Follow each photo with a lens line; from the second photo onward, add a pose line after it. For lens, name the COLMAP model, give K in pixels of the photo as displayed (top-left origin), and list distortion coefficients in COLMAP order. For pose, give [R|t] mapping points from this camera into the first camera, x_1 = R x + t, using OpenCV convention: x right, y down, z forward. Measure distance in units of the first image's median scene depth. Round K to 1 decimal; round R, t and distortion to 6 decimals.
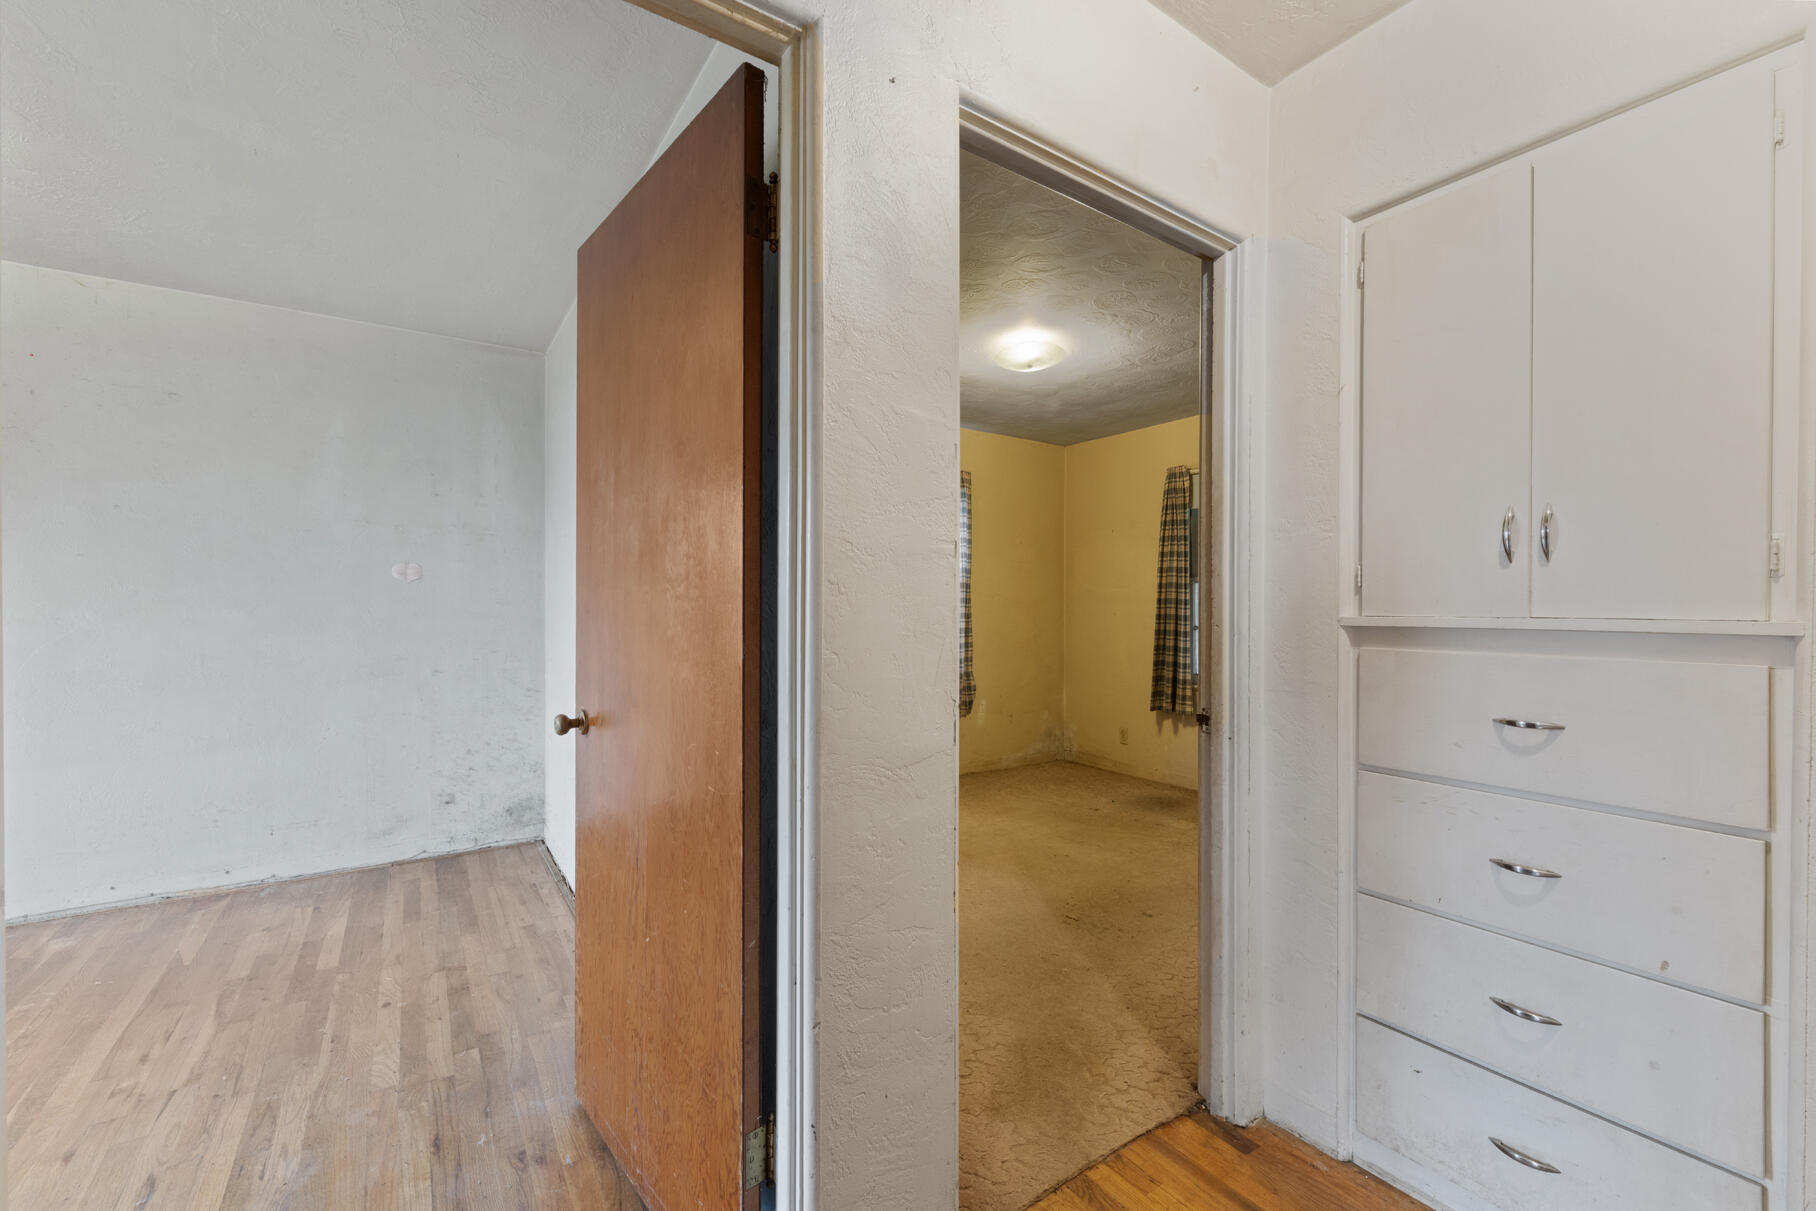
lens RADIAL K [[719.8, 0, 905.9], [0, 719.8, 605.5], [0, 0, 1]] dist [0.001391, 0.000114]
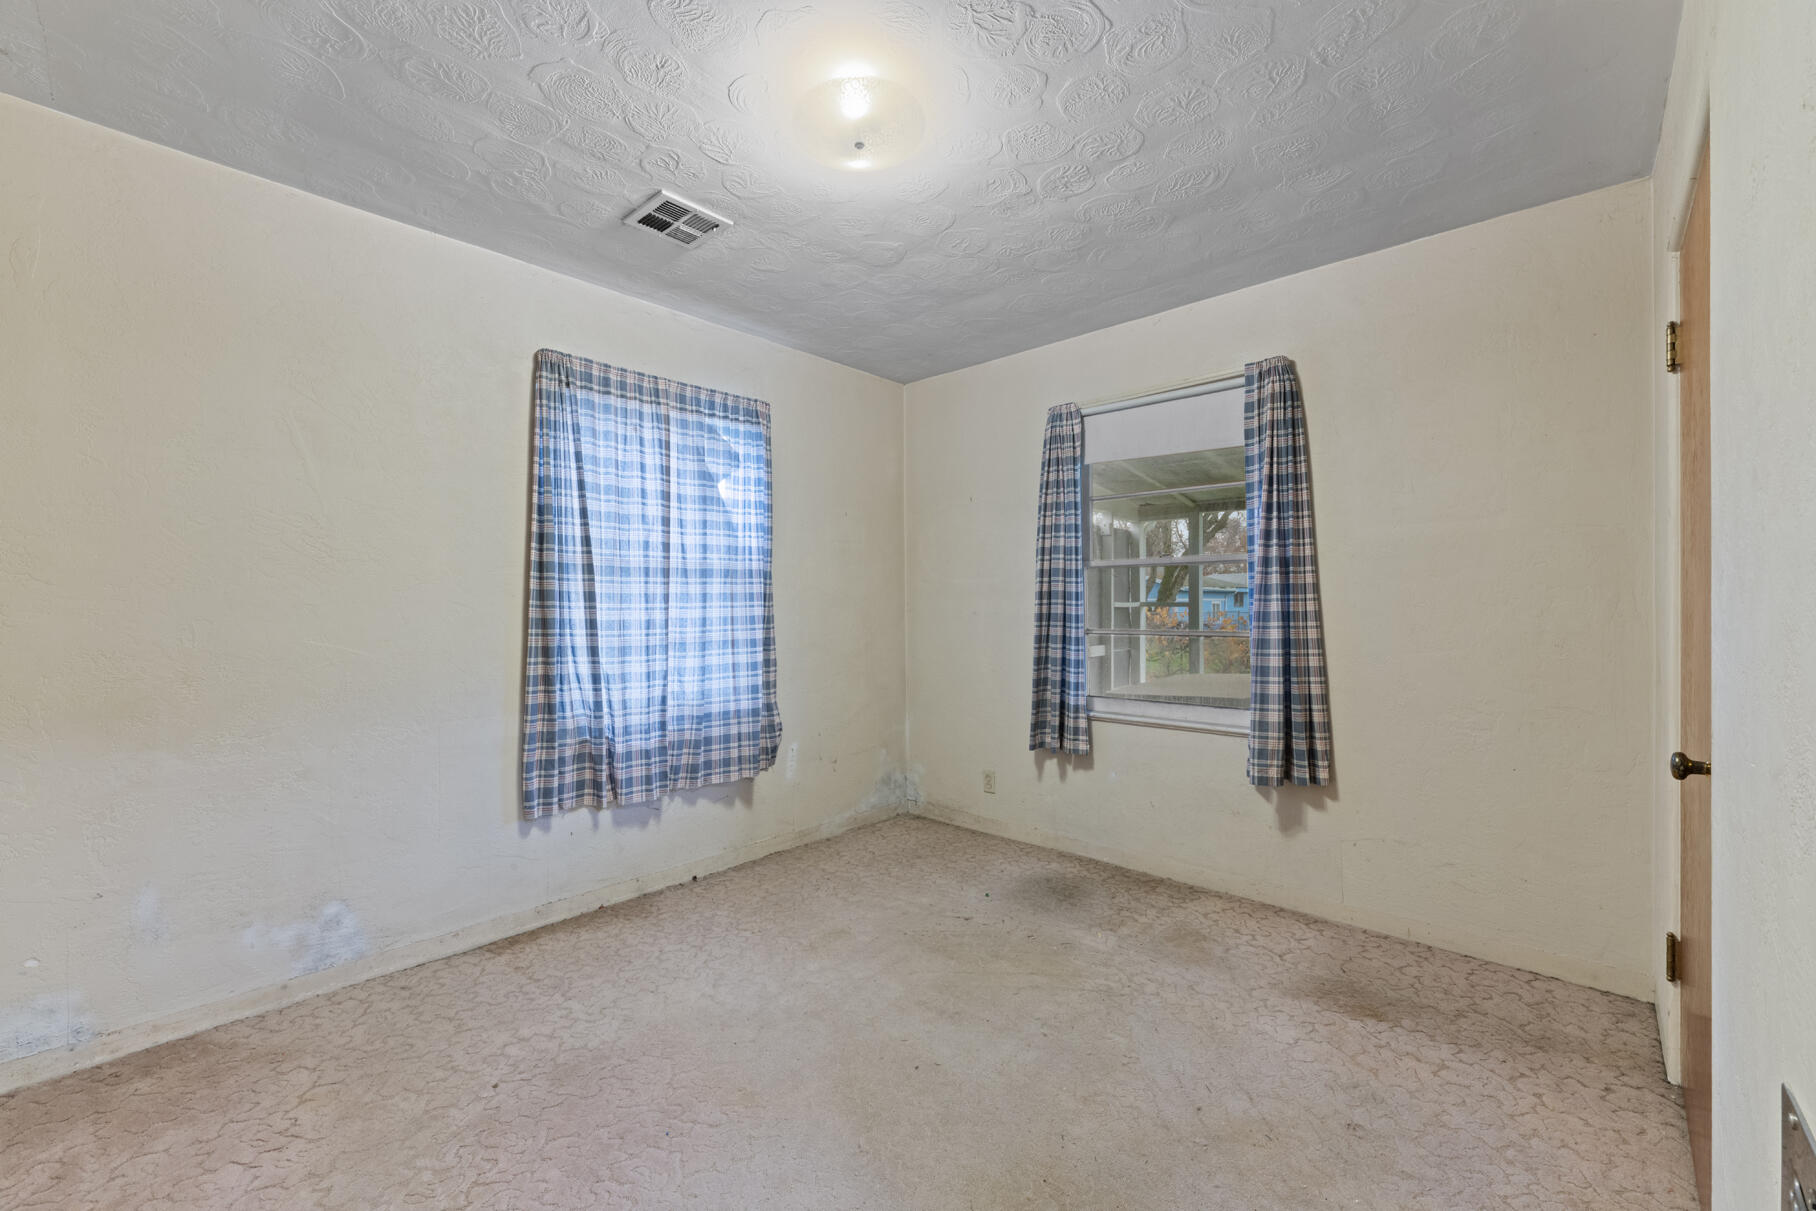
lens RADIAL K [[719.8, 0, 905.9], [0, 719.8, 605.5], [0, 0, 1]] dist [0.001391, 0.000114]
pose [[0.970841, -0.012613, 0.239392, 0.055000], [0.011733, 0.999918, 0.005101, -0.000846], [-0.239437, -0.002143, 0.970909, 0.350747]]
